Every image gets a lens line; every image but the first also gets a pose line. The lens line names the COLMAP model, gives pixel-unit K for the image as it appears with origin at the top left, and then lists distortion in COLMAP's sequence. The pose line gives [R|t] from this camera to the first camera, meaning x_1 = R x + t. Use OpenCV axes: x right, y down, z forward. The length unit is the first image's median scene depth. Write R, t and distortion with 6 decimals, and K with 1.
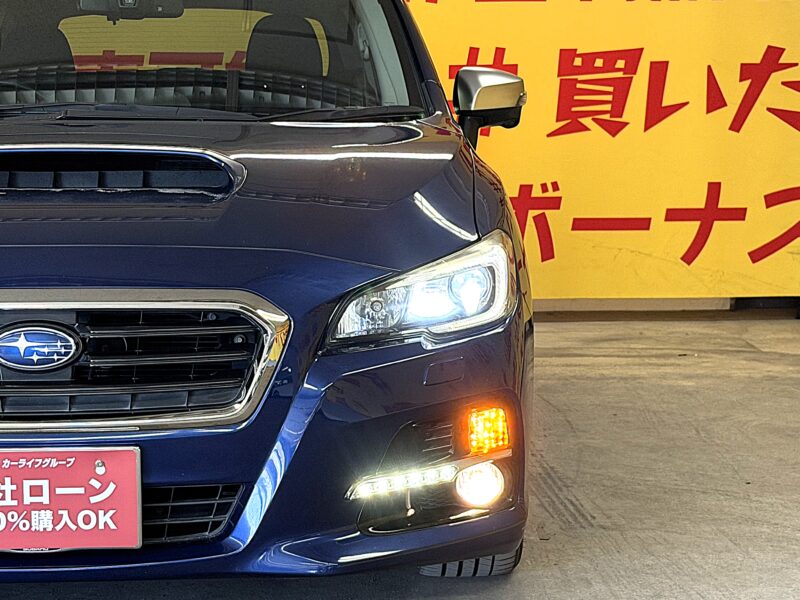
lens RADIAL K [[2009.8, 0, 400.0], [0, 2009.8, 300.0], [0, 0, 1]] dist [0.080831, 0.430919]
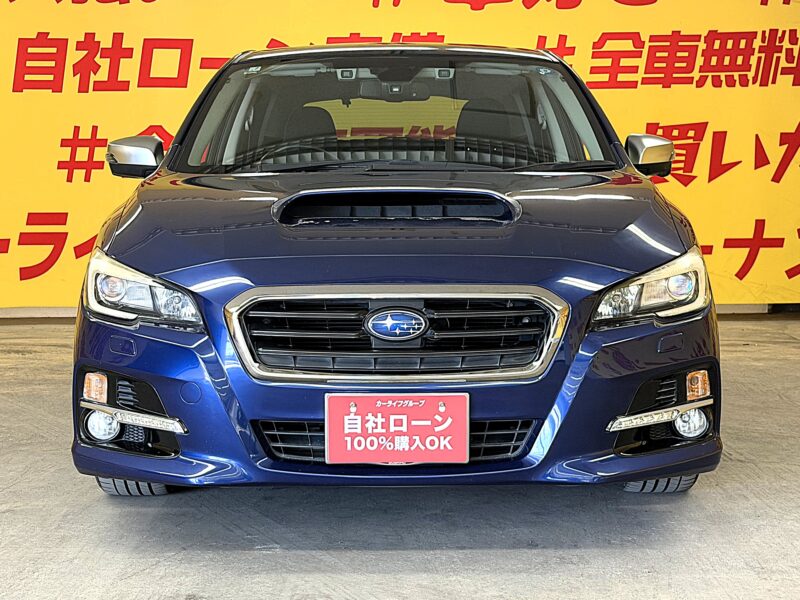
lens RADIAL K [[1483.5, 0, 392.2], [0, 1483.5, 297.5], [0, 0, 1]] dist [0.155654, -0.116429]
pose [[0.999115, 0.001629, -0.042041, -0.133597], [-0.002058, 0.999946, -0.010150, 0.014302], [0.042022, 0.010228, 0.999064, -0.071194]]
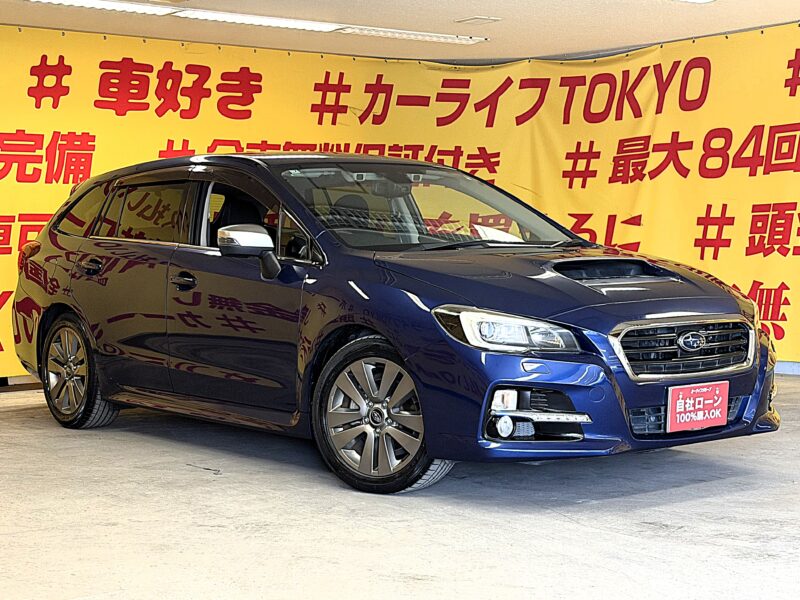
lens RADIAL K [[1414.9, 0, 394.4], [0, 1414.9, 296.4], [0, 0, 1]] dist [0.141627, -0.163853]
pose [[0.812832, -0.032424, 0.581594, -1.356825], [0.069571, 0.996707, -0.041664, 0.015632], [-0.578328, 0.074328, 0.812411, -0.135396]]
